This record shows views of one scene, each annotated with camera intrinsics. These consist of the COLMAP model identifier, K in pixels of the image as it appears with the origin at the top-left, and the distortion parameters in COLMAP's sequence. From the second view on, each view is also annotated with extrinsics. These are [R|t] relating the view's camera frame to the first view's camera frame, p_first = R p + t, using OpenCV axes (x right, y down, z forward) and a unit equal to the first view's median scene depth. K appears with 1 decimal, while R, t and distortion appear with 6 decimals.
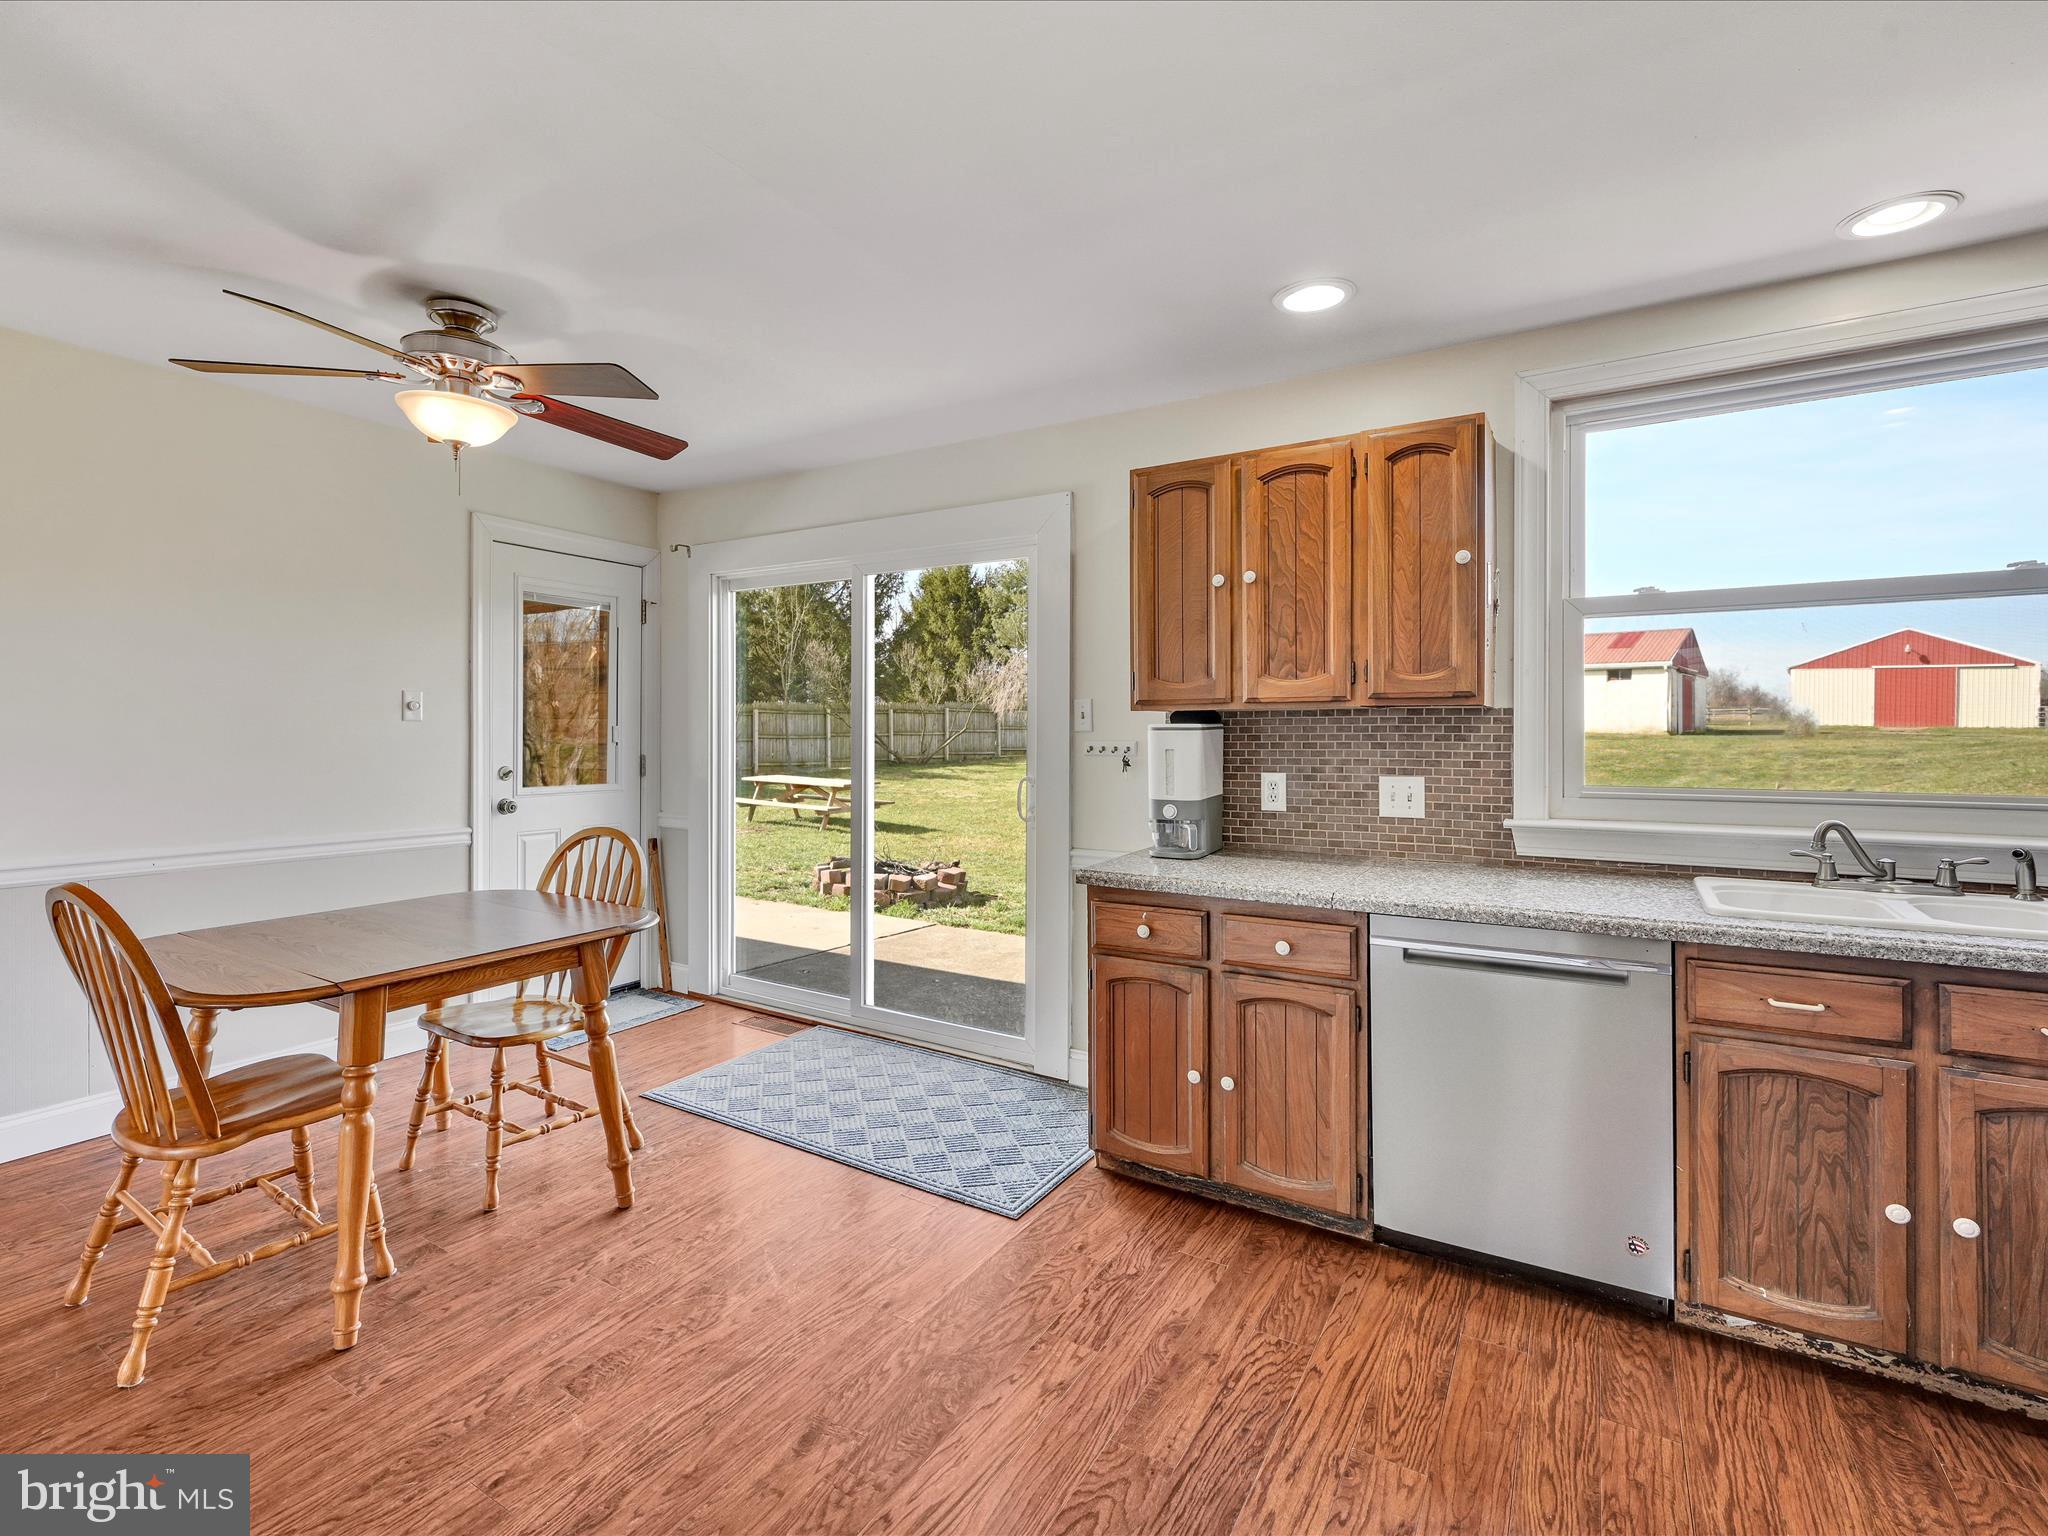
lens RADIAL K [[979.6, 0, 985.7], [0, 979.6, 731.4], [0, 0, 1]] dist [0.002378, 0.000409]
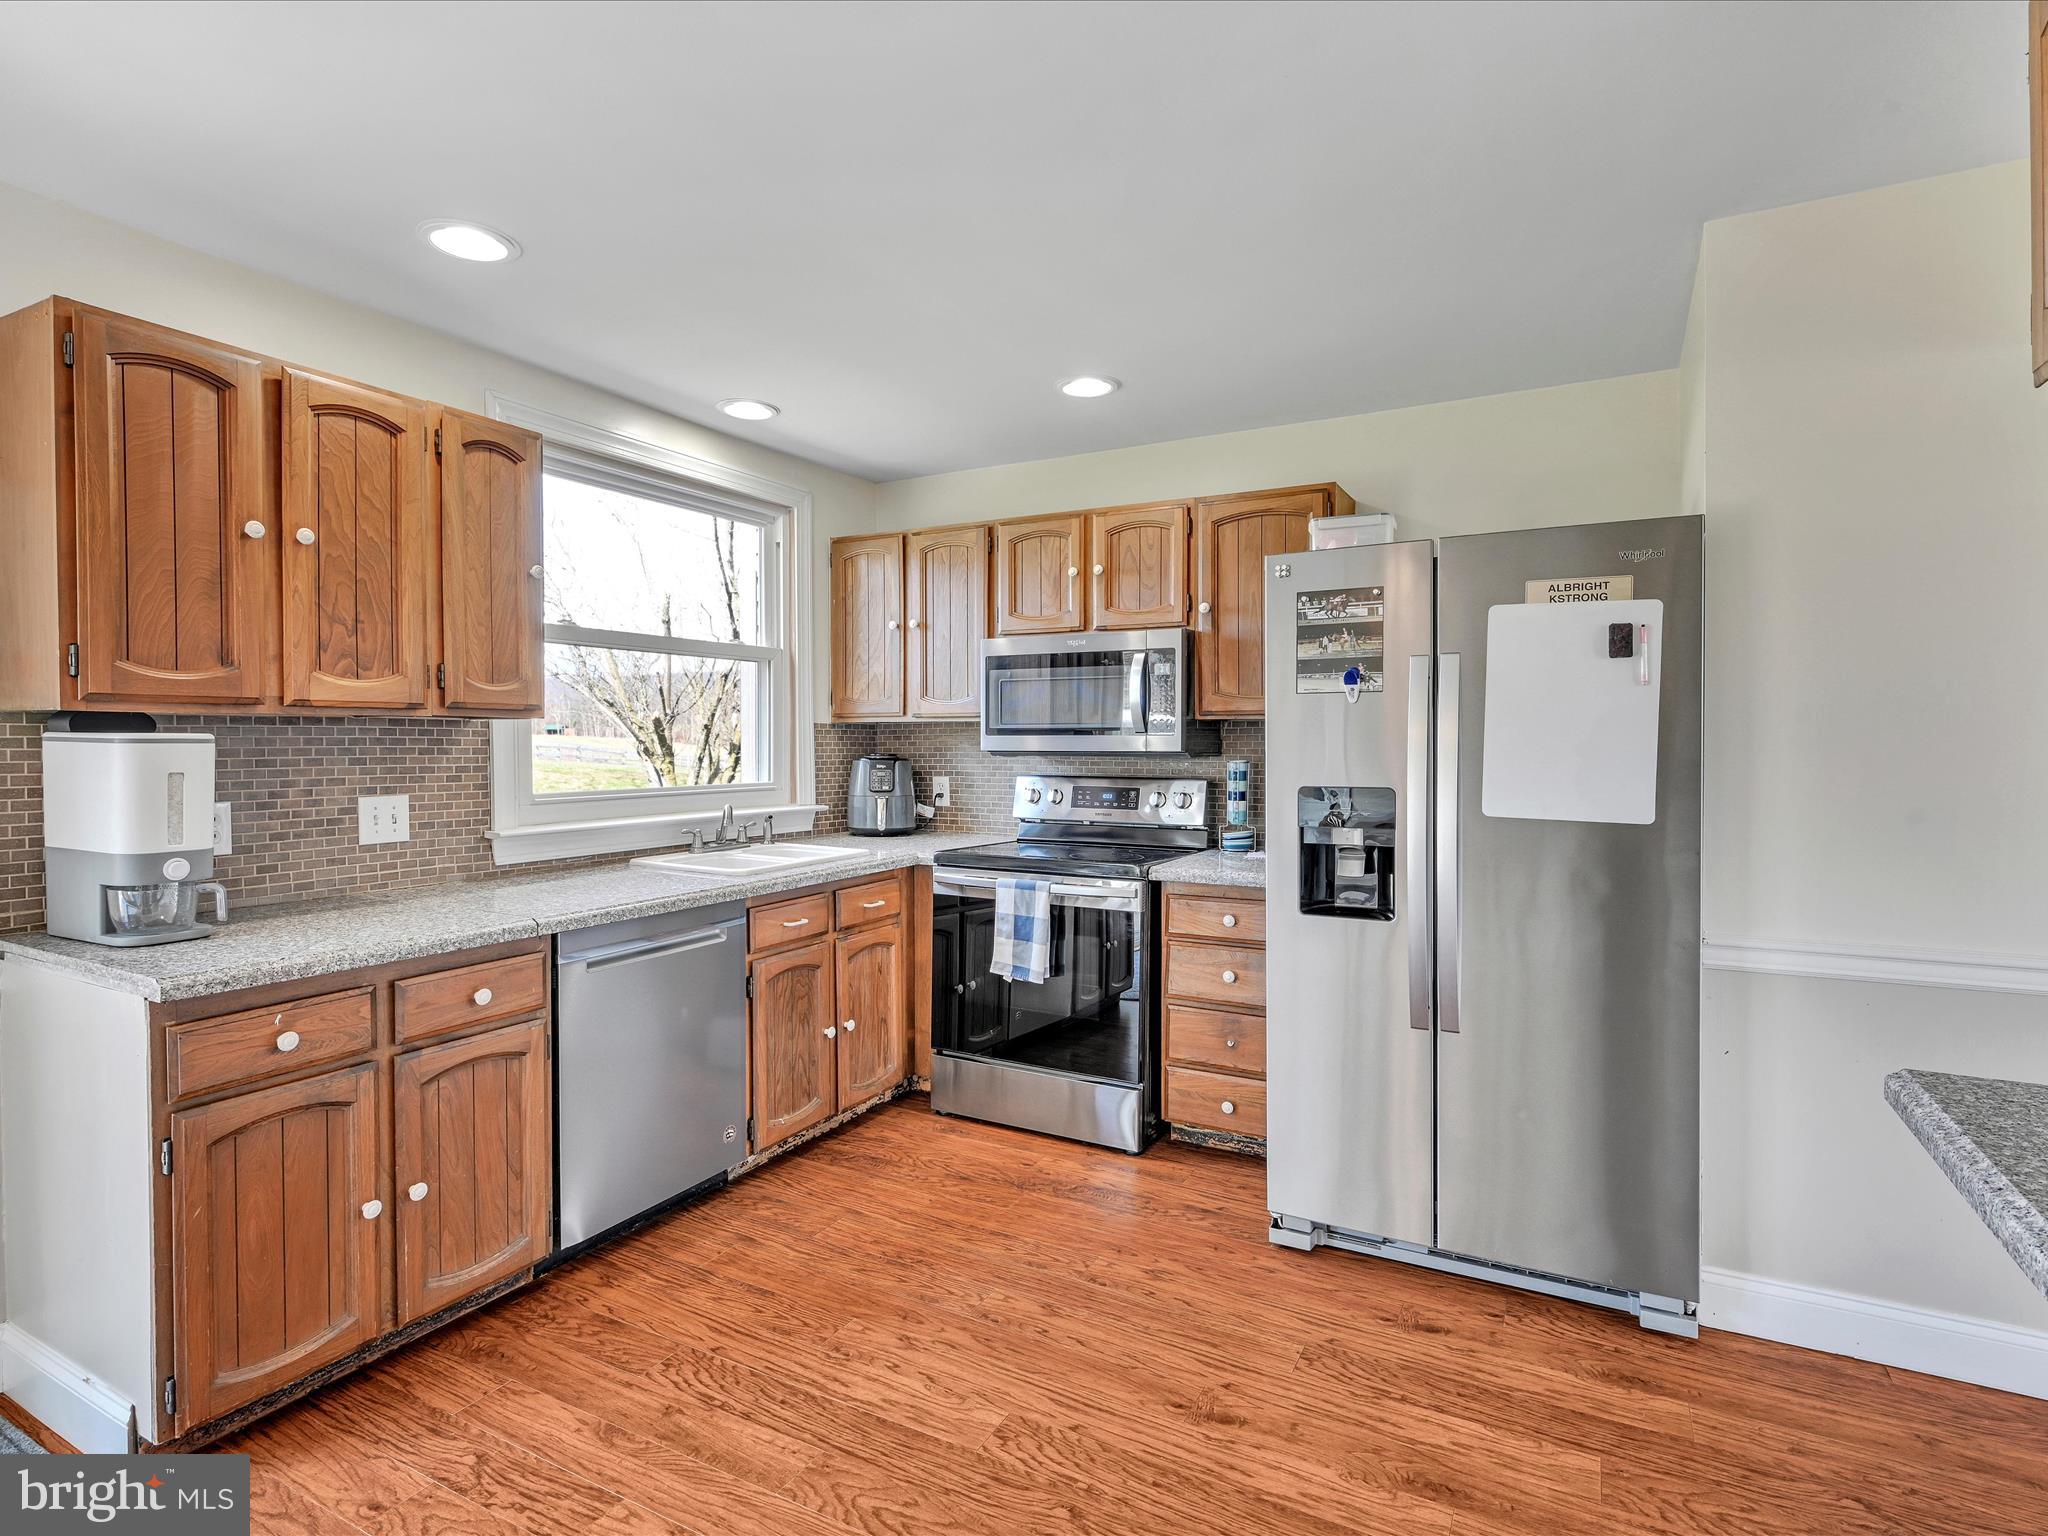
lens RADIAL K [[979.6, 0, 1035.0], [0, 979.6, 756.9], [0, 0, 1]] dist [0.002378, 0.000409]
pose [[-0.040565, -0.014431, 0.999073, -0.534442], [0.001493, 0.999894, 0.014503, -0.000768], [-0.999176, 0.002080, -0.040539, 0.515356]]
